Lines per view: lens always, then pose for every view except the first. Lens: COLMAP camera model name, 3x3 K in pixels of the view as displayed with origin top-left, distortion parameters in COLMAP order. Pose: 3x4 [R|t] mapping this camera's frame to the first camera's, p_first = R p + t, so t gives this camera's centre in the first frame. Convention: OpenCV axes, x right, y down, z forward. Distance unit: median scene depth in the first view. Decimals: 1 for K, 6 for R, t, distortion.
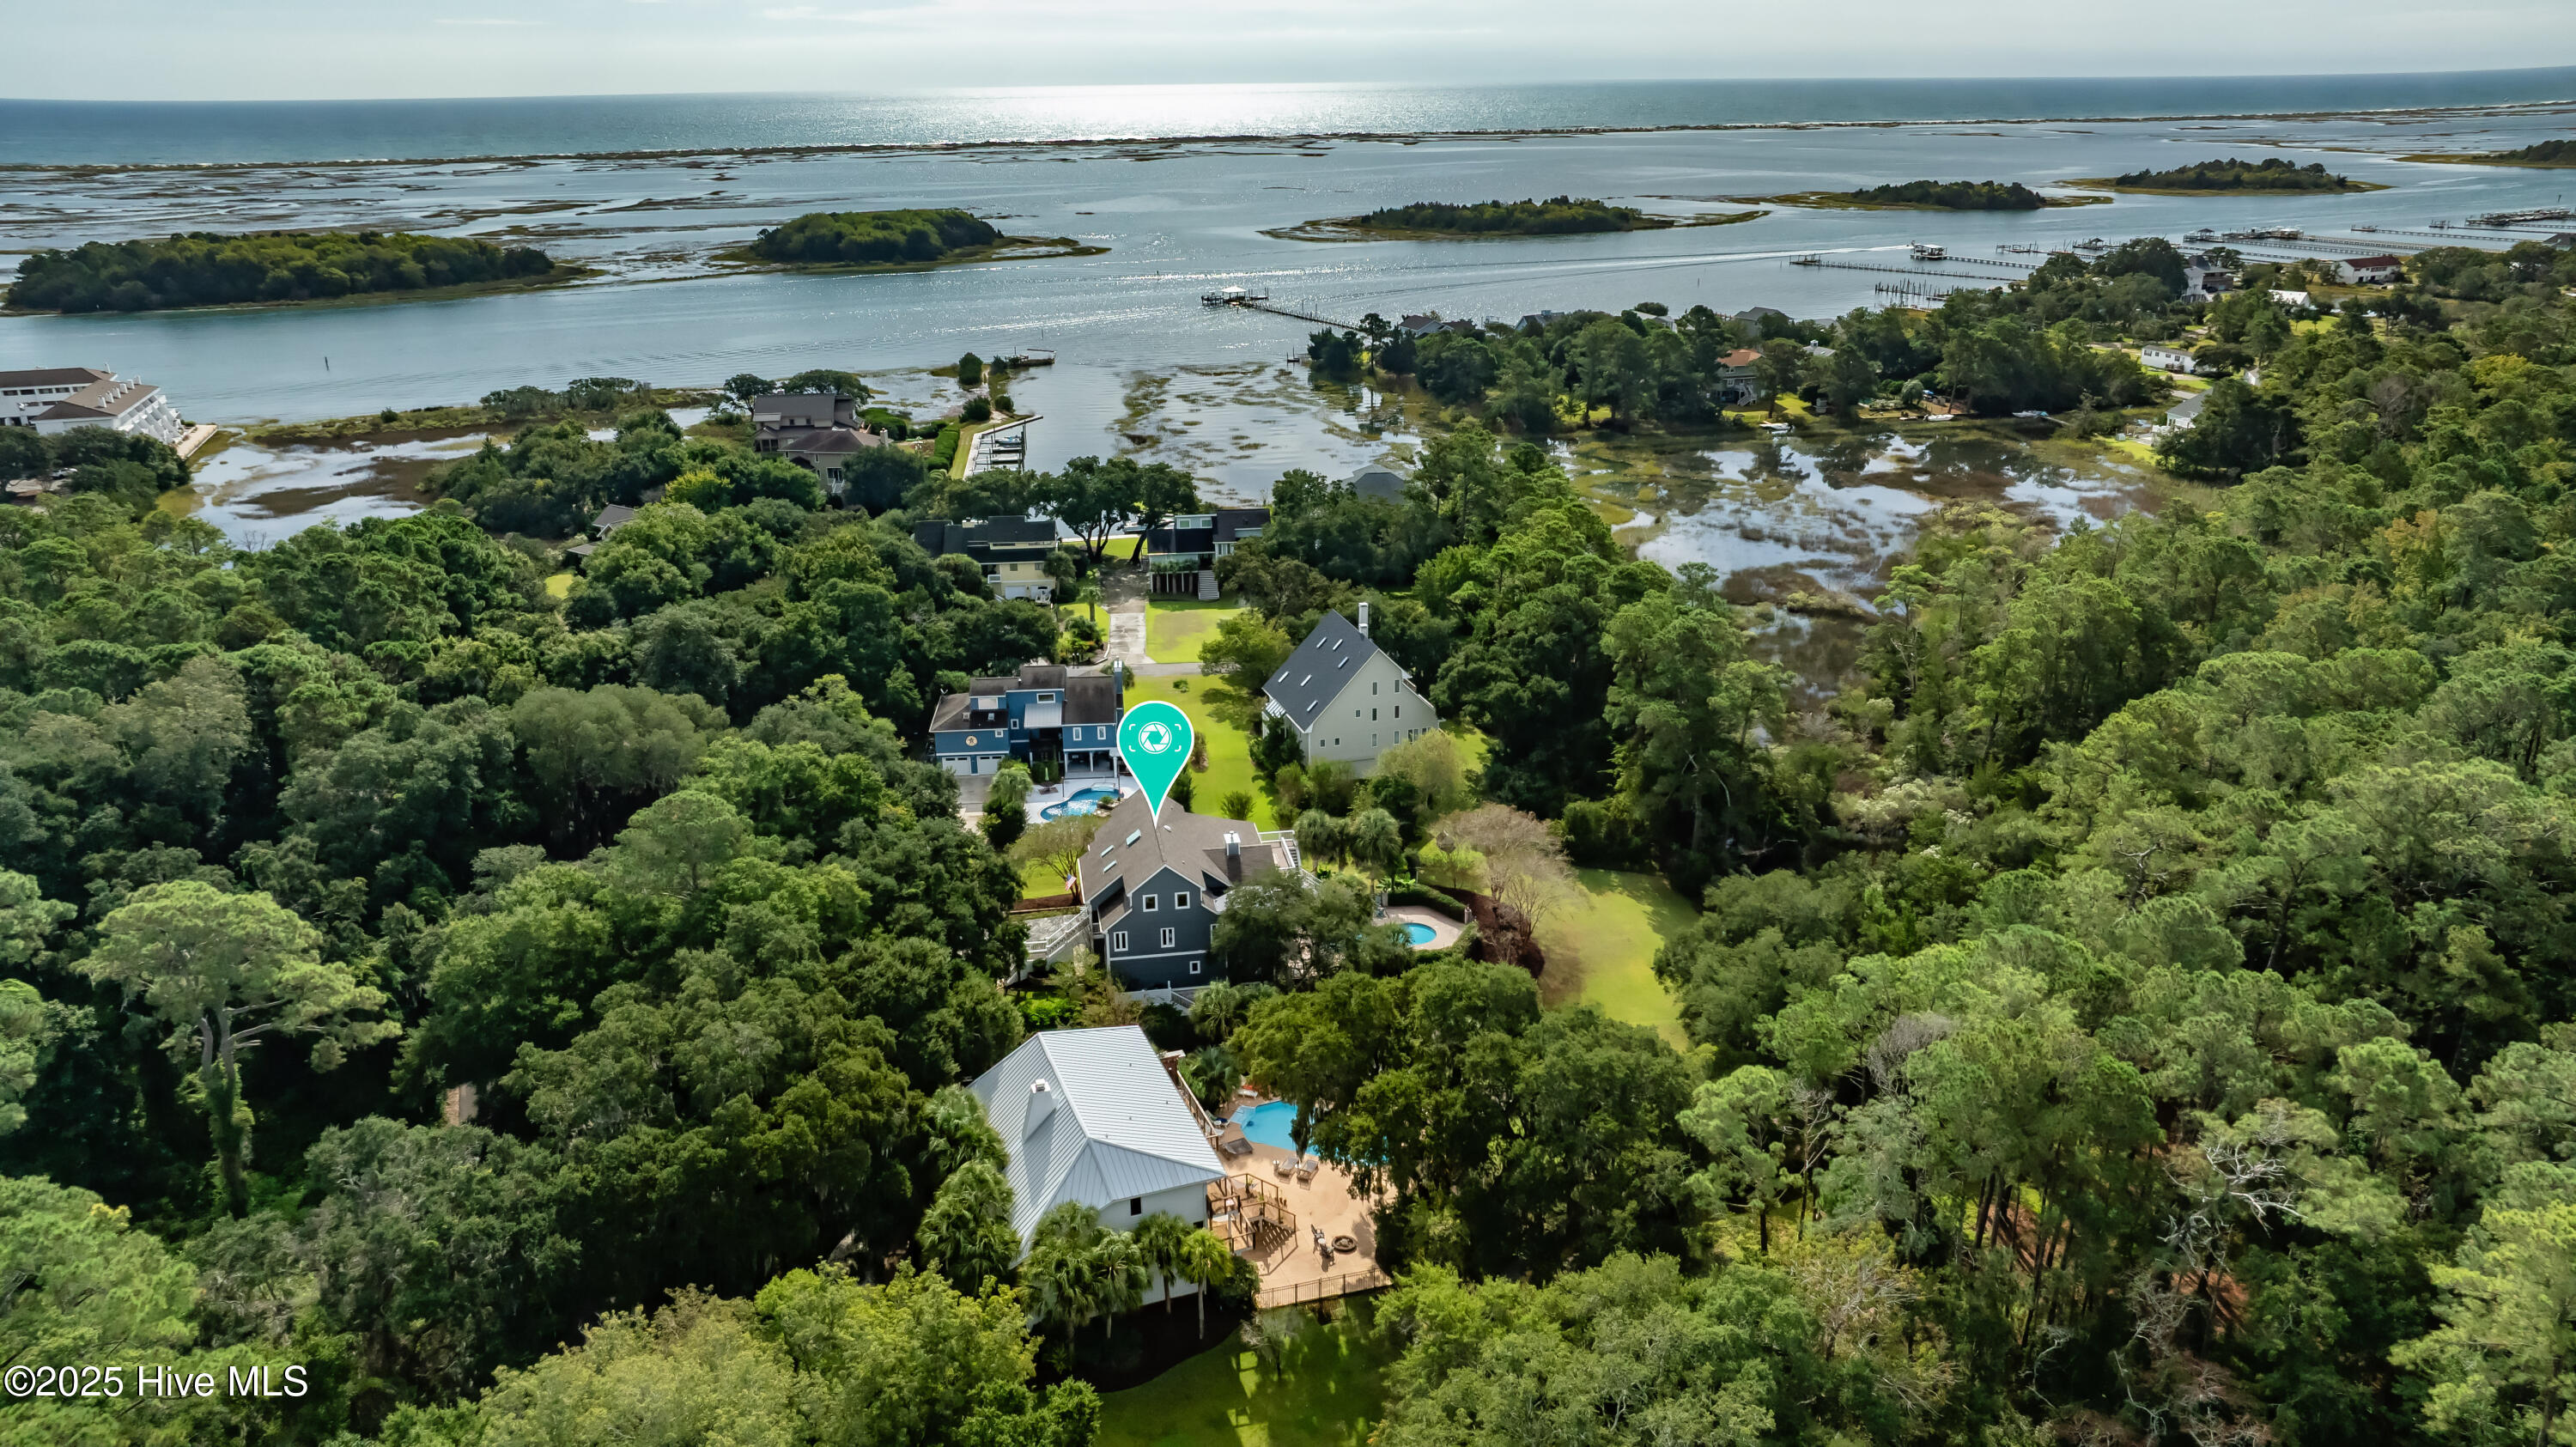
lens RADIAL K [[1805.2, 0, 1288.0], [0, 1805.2, 723.5], [0, 0, 1]] dist [-0.013138, -0.001982]
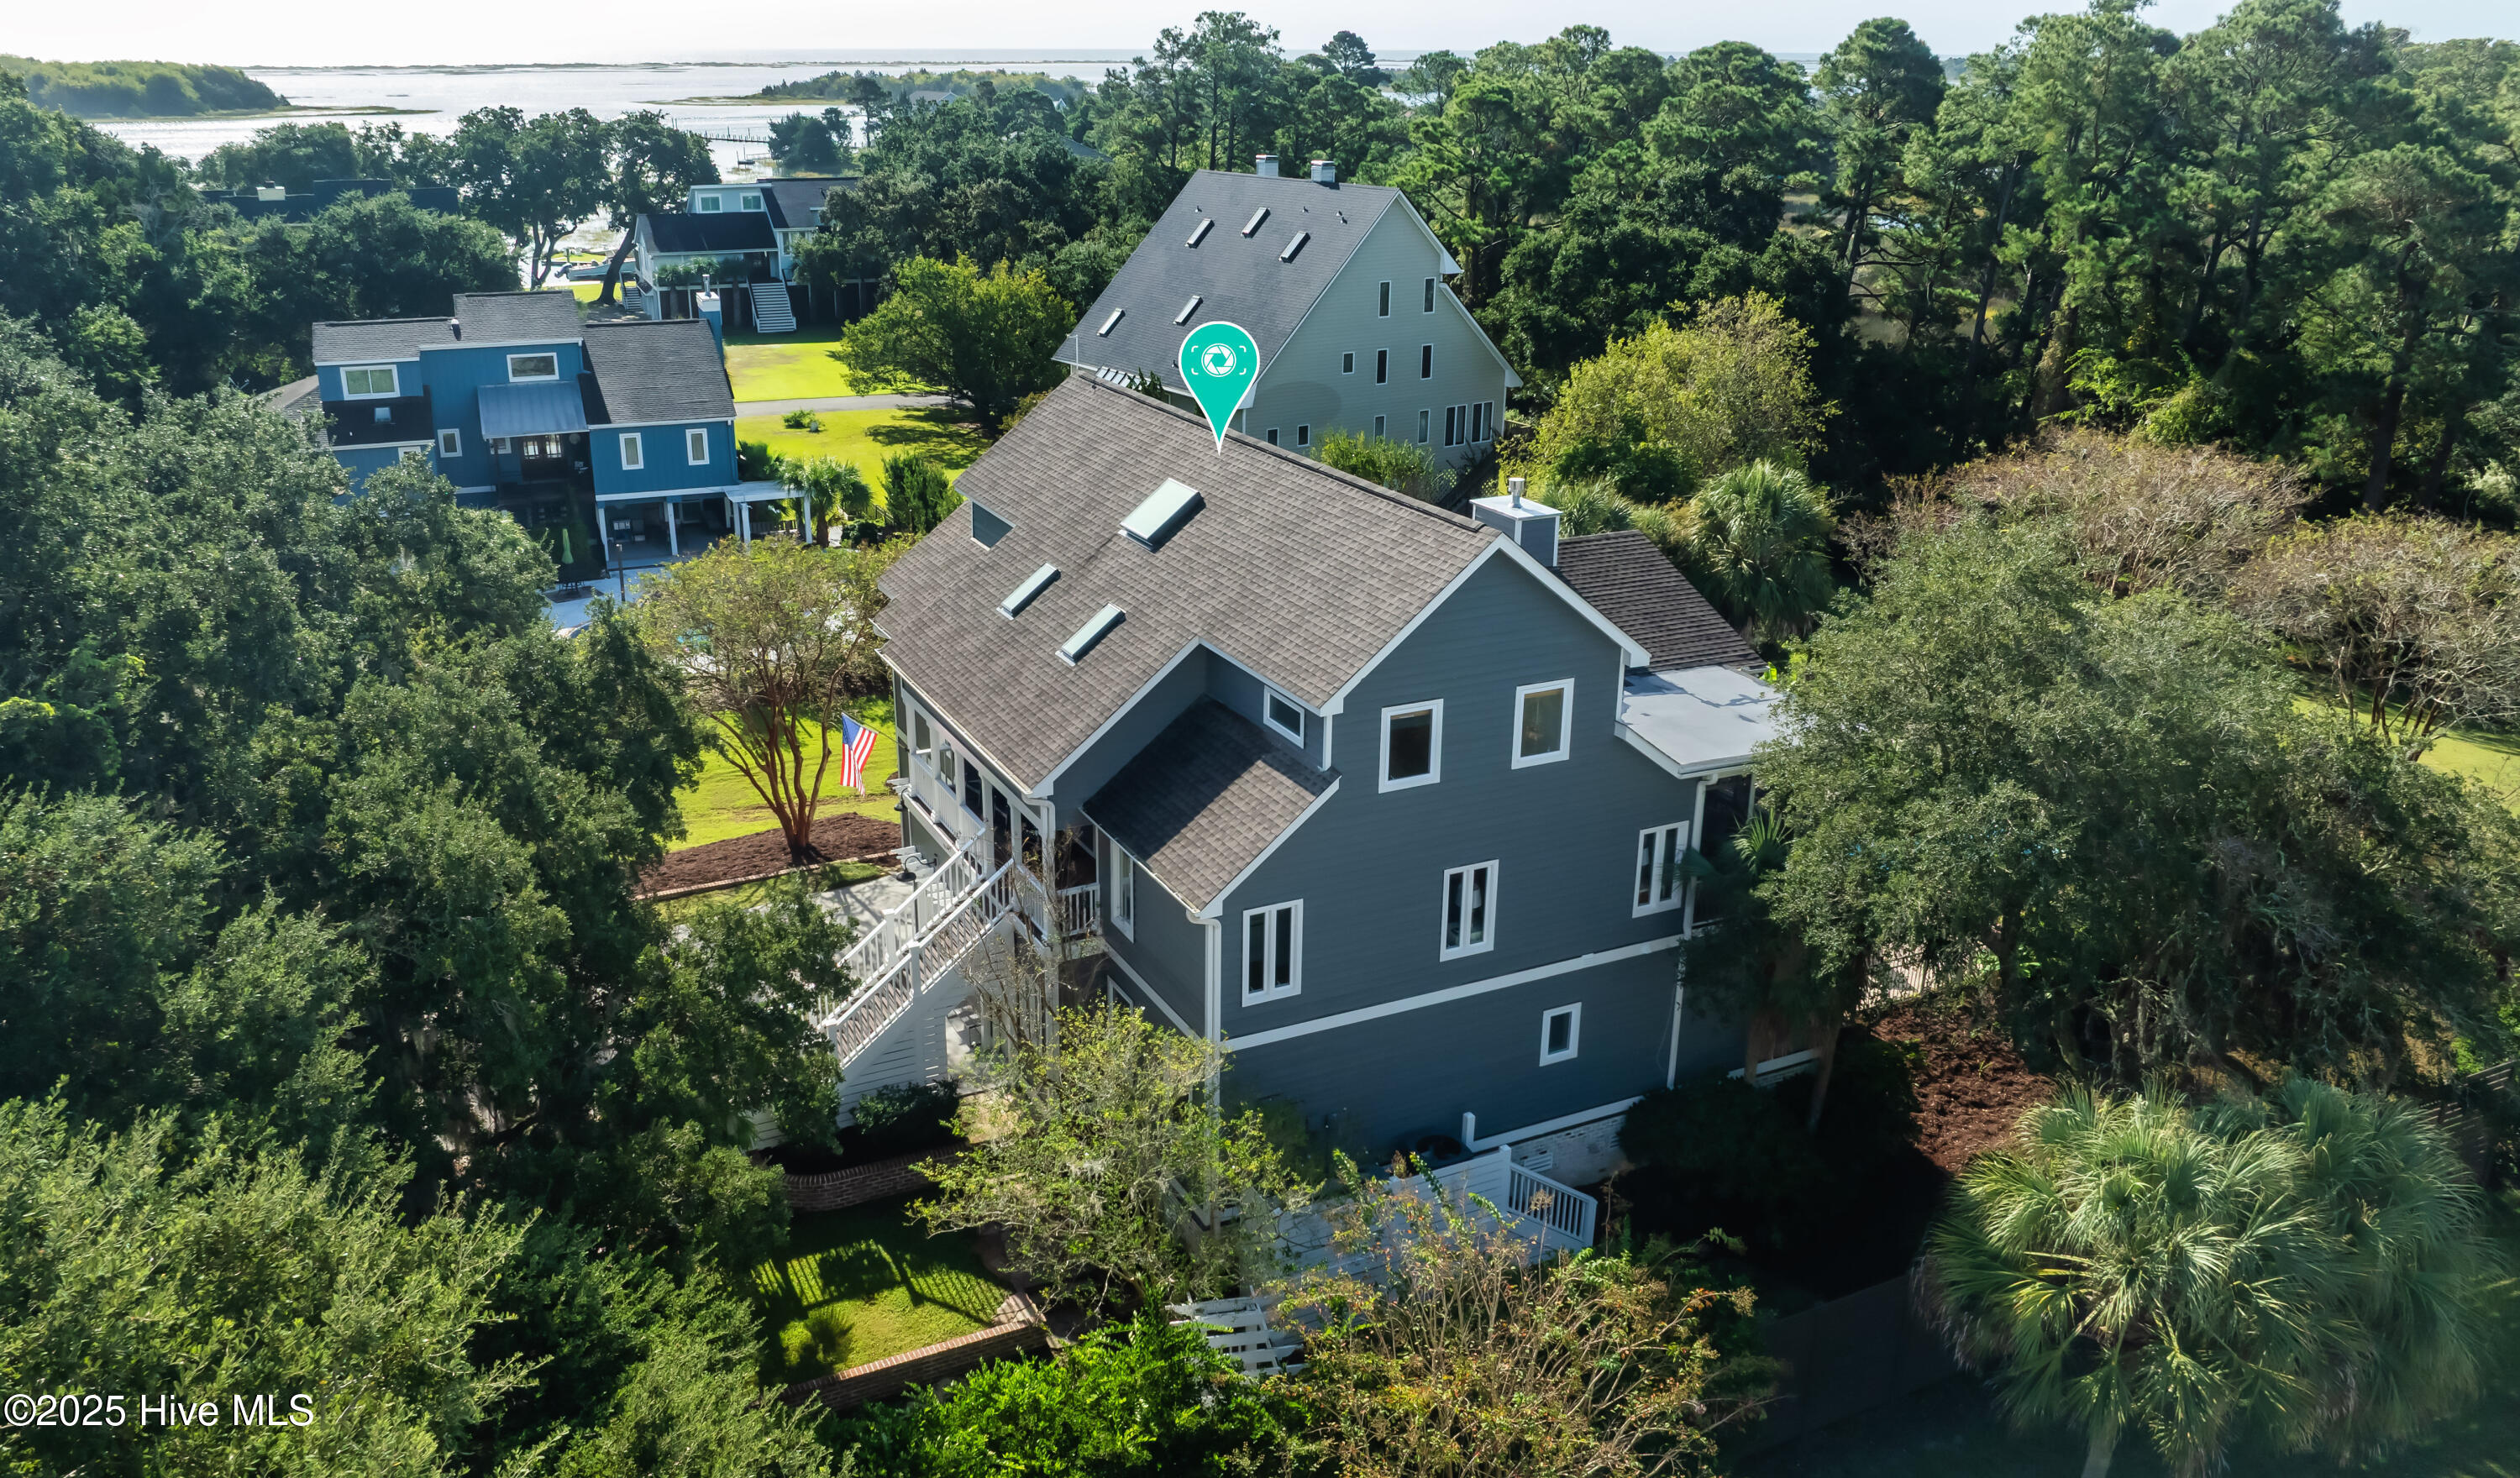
lens RADIAL K [[1912.3, 0, 1260.0], [0, 1912.3, 739.0], [0, 0, 1]] dist [-0.008748, -0.004066]
pose [[0.952742, -0.083447, 0.292095, -0.043358], [0.080883, 0.996505, 0.020866, 0.025908], [-0.292815, 0.003746, 0.956162, 0.223184]]
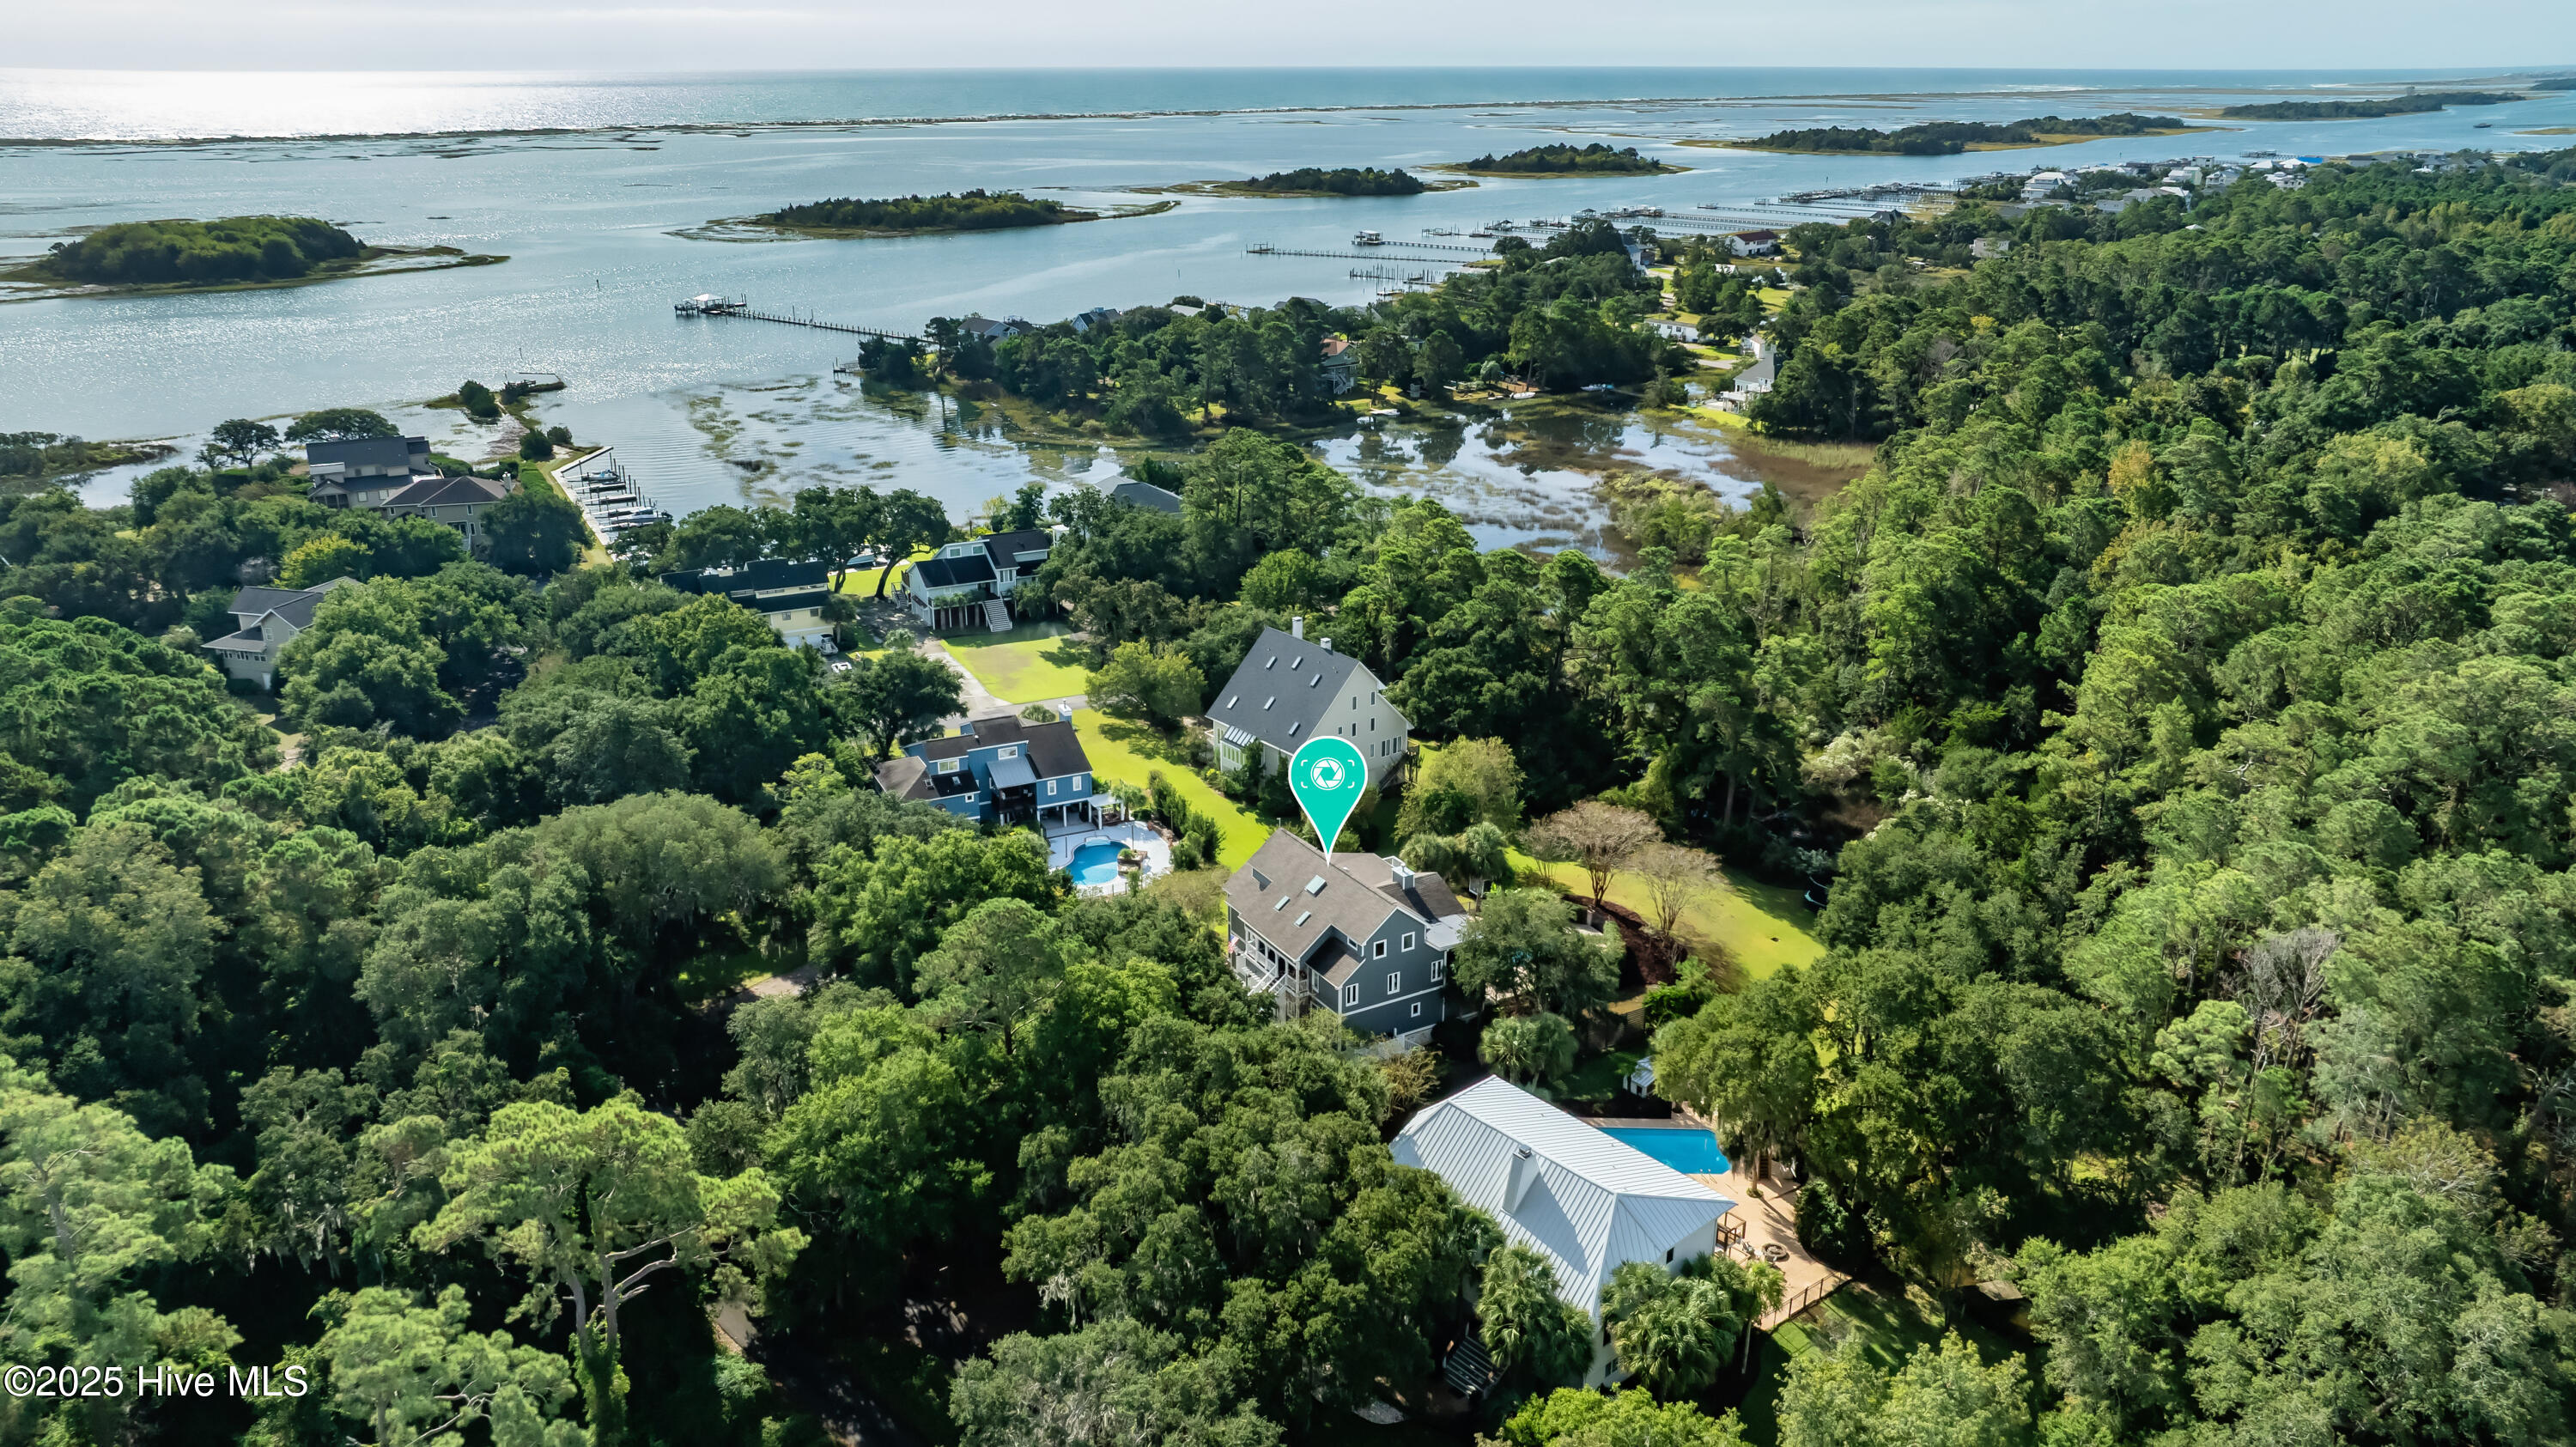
lens RADIAL K [[1846.0, 0, 1288.0], [0, 1846.0, 723.5], [0, 0, 1]] dist [-0.010811, 0.006909]
pose [[0.935516, -0.111876, 0.335101, -0.120785], [0.112410, 0.993501, 0.017870, -0.011479], [-0.334923, 0.020951, 0.942013, 0.028223]]
